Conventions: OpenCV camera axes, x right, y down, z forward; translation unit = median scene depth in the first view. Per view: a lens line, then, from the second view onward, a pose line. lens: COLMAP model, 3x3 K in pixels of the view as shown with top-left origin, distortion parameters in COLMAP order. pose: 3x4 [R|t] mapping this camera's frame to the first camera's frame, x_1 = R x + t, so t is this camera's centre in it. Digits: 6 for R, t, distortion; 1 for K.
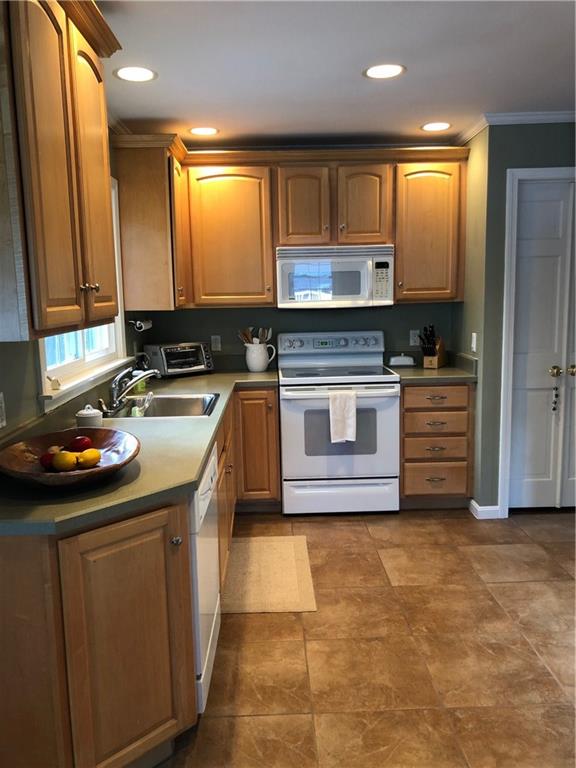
lens RADIAL K [[632.1, 0, 288.3], [0, 632.1, 387.0], [0, 0, 1]] dist [0.039891, -0.009195]
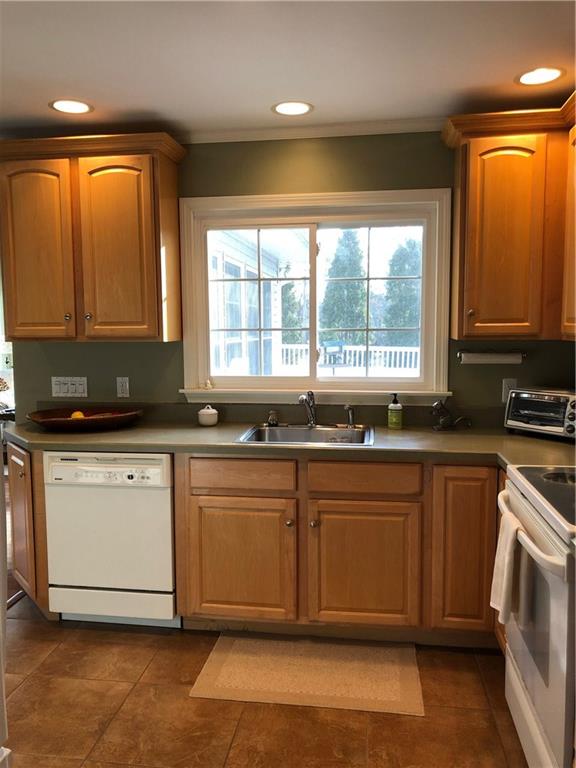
lens RADIAL K [[630.8, 0, 288.0], [0, 630.8, 384.0], [0, 0, 1]] dist [0.028831, -0.019148]
pose [[-0.170978, 0.115737, -0.978454, 0.583302], [-0.139132, 0.980290, 0.140266, -0.139415], [0.975402, 0.160116, -0.151506, 0.868390]]
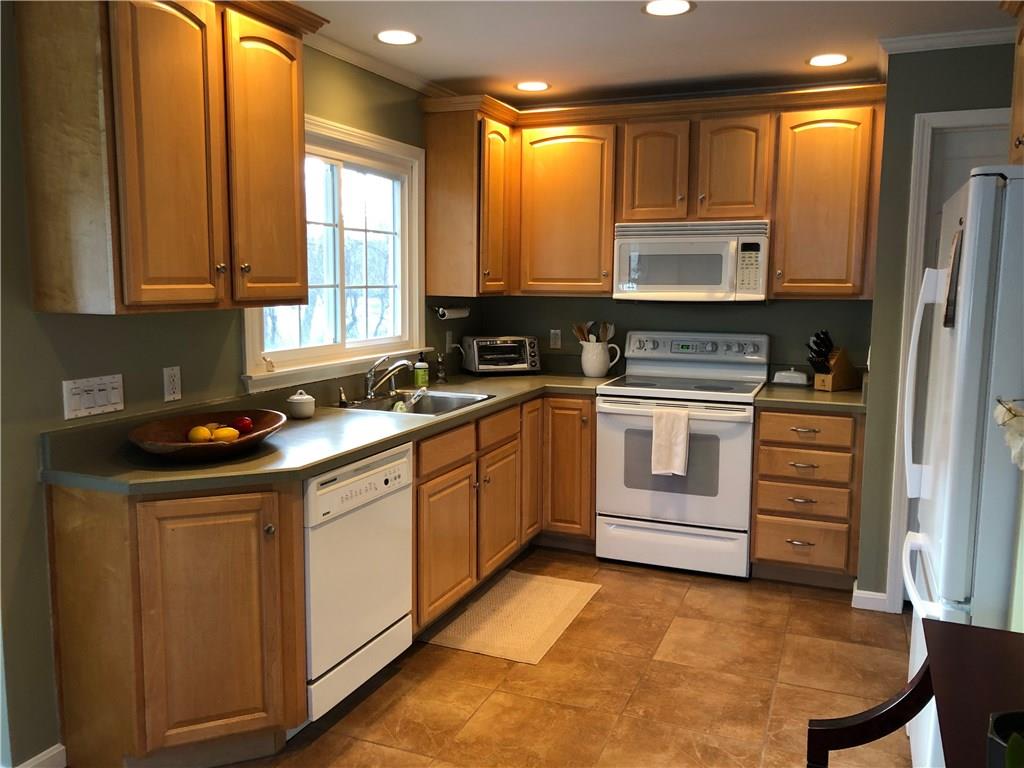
lens RADIAL K [[841.0, 0, 507.8], [0, 841.0, 382.2], [0, 0, 1]] dist [0.028831, -0.019148]
pose [[0.912352, 0.077639, -0.401977, 0.308833], [-0.087211, 0.996175, -0.005535, -0.002479], [0.400010, 0.040107, 0.915633, -0.023325]]
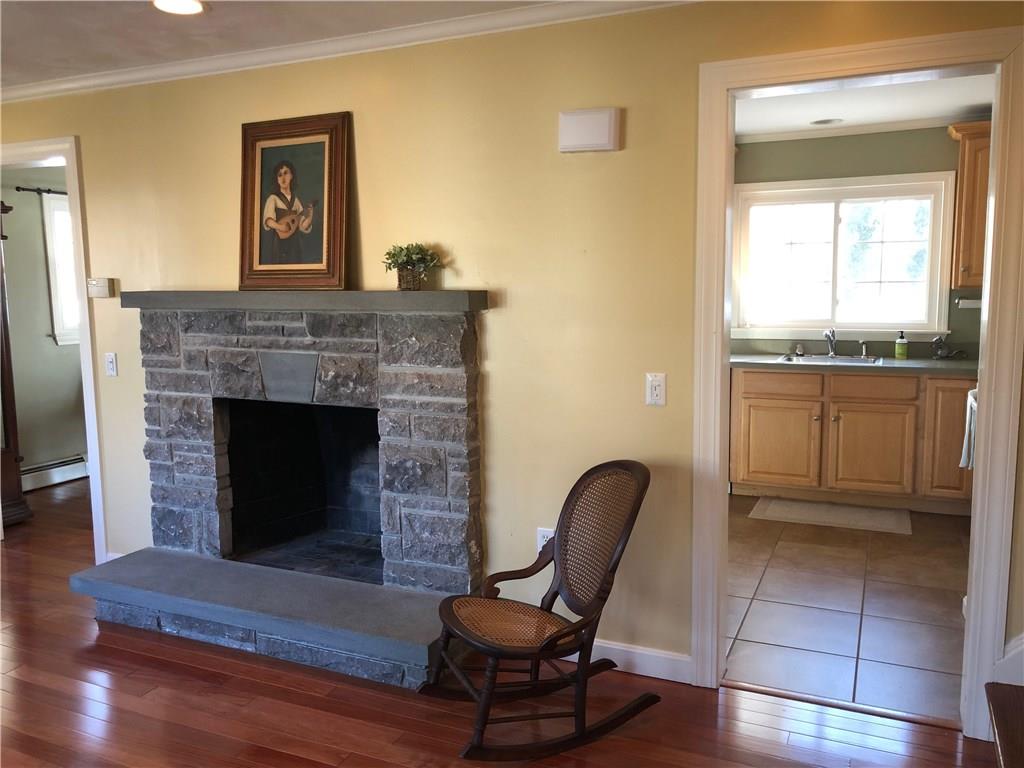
lens RADIAL K [[841.0, 0, 507.8], [0, 841.0, 382.2], [0, 0, 1]] dist [0.028831, -0.019148]
pose [[-0.448366, 0.142022, -0.882495, 1.308480], [-0.109410, 0.971153, 0.211877, -0.176676], [0.887129, 0.191552, -0.419894, 0.906402]]
